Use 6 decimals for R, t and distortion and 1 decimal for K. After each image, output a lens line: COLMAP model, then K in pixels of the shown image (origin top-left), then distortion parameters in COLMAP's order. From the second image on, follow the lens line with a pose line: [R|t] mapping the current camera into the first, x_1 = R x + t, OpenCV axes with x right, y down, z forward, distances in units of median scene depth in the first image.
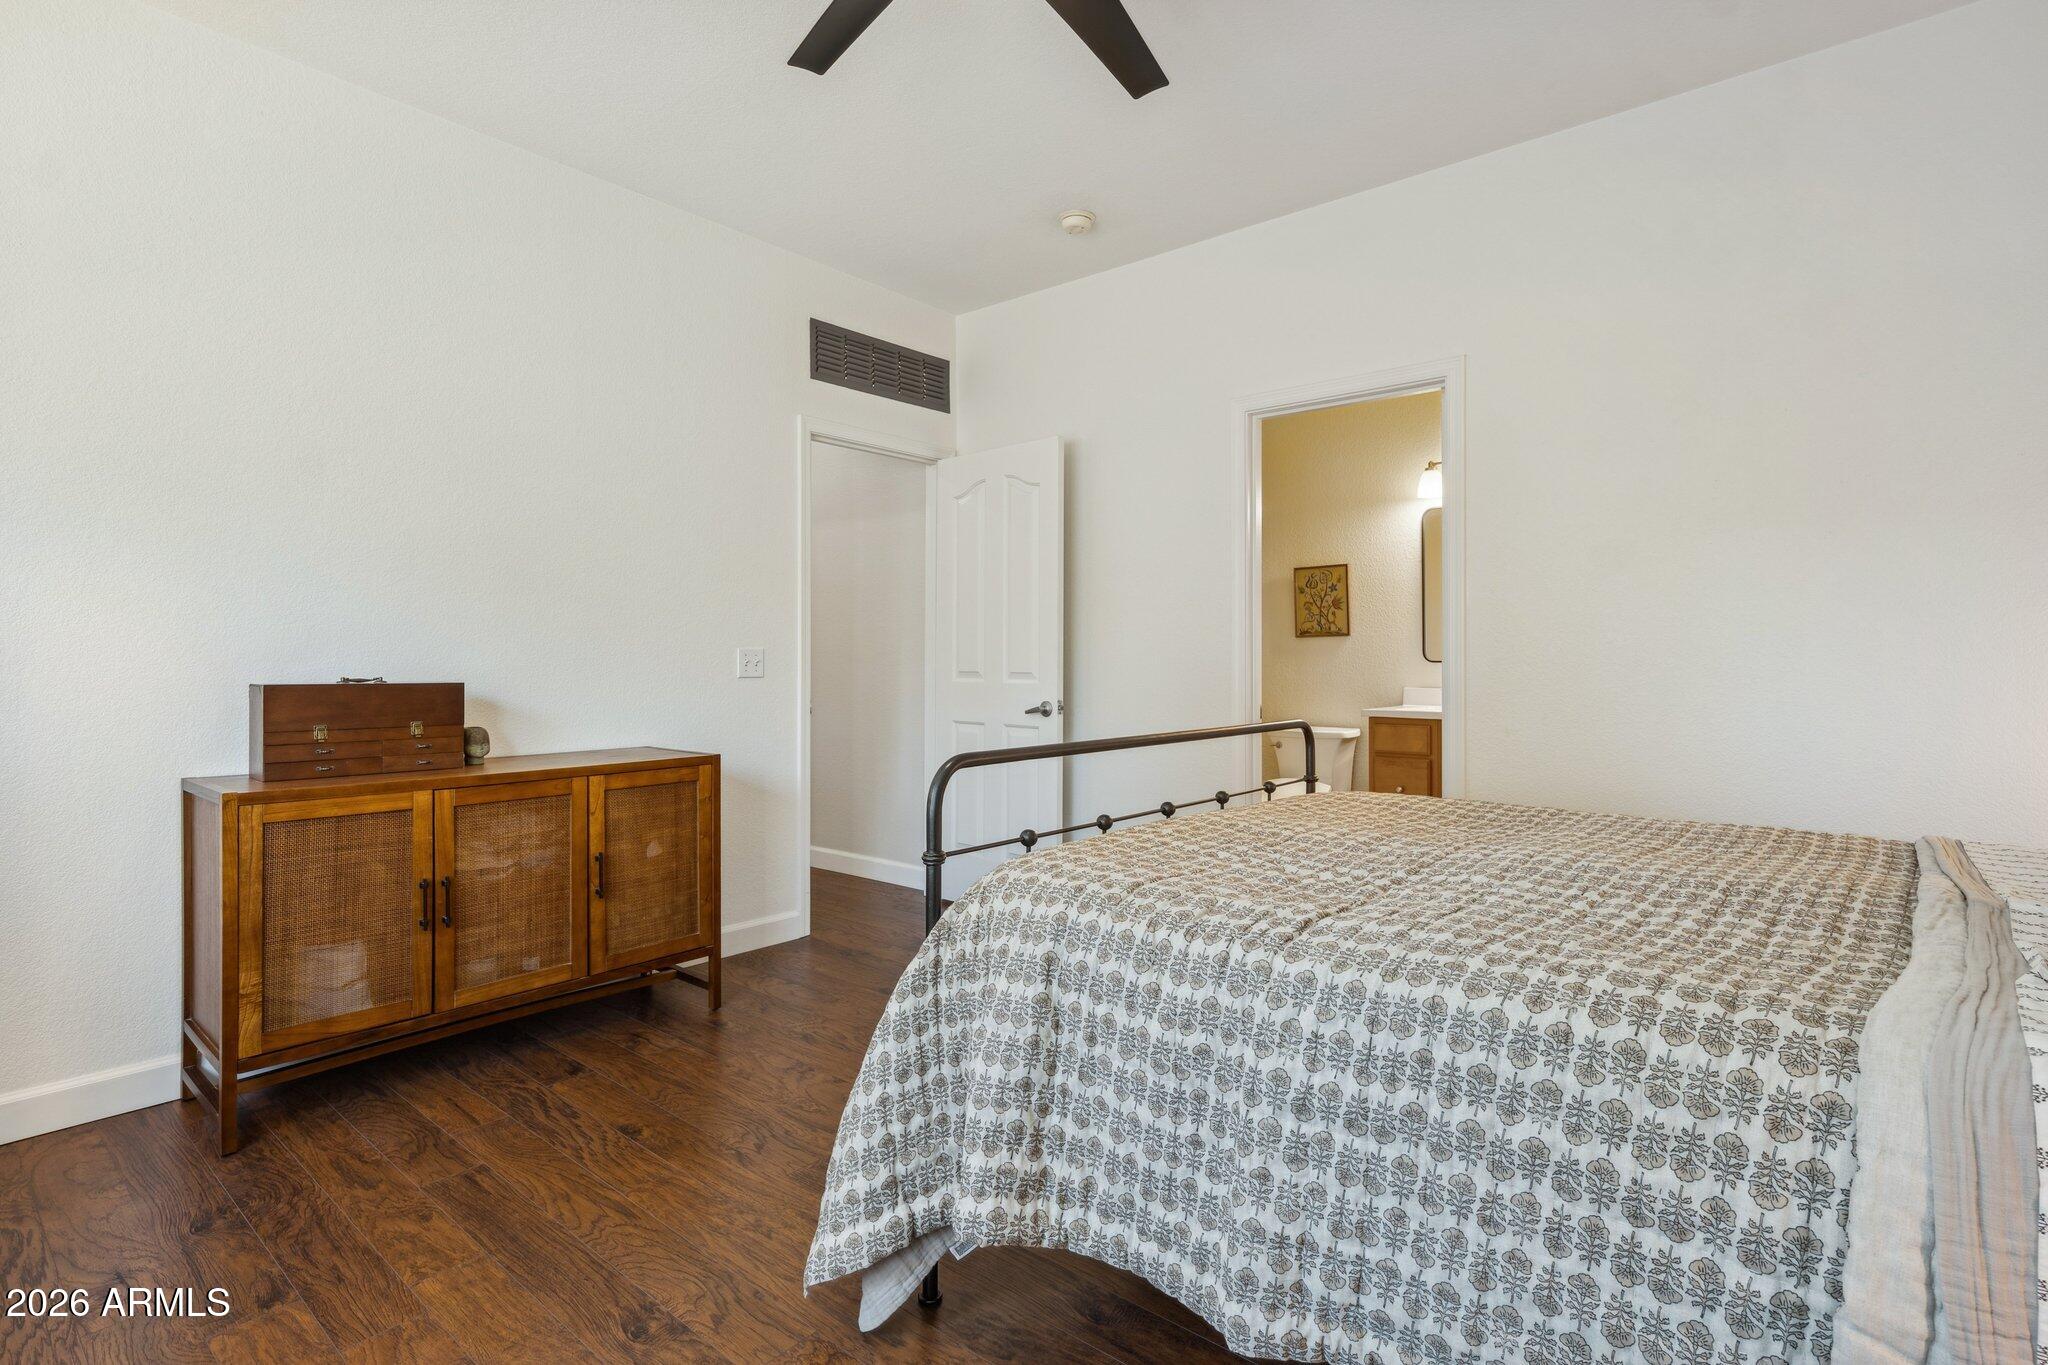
lens RADIAL K [[994.2, 0, 1022.7], [0, 994.2, 671.7], [0, 0, 1]] dist [0.000829, 0.000015]
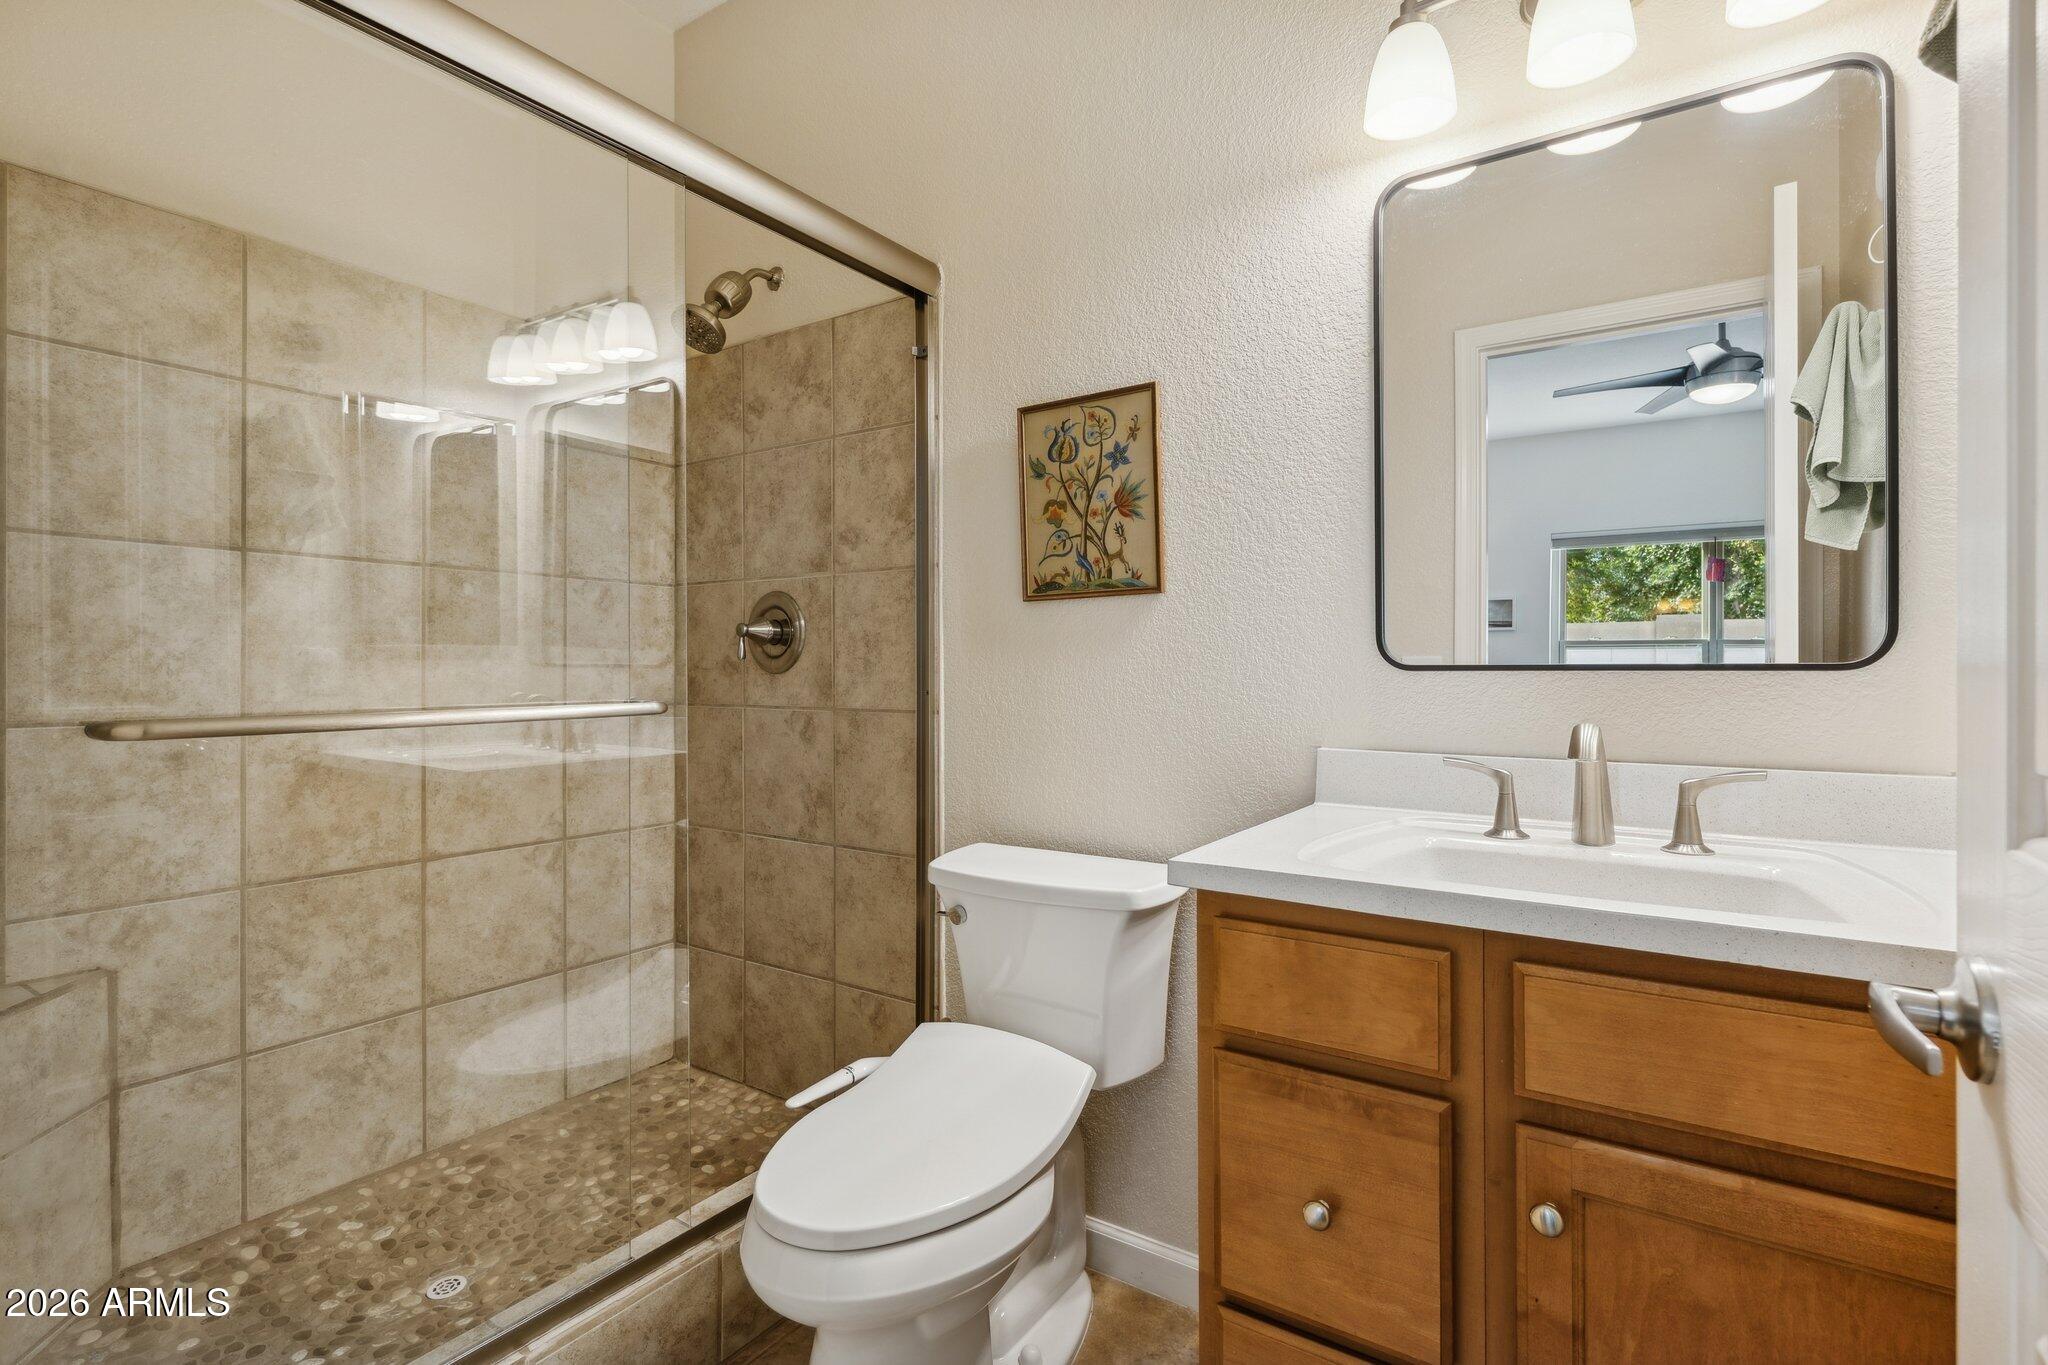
lens RADIAL K [[994.2, 0, 1023.0], [0, 994.2, 677.6], [0, 0, 1]] dist [0.000829, 0.000015]
pose [[0.993961, -0.002016, 0.109714, 0.240696], [0.001822, 0.999997, 0.001875, -0.007220], [-0.109718, -0.001663, 0.993961, 0.656176]]
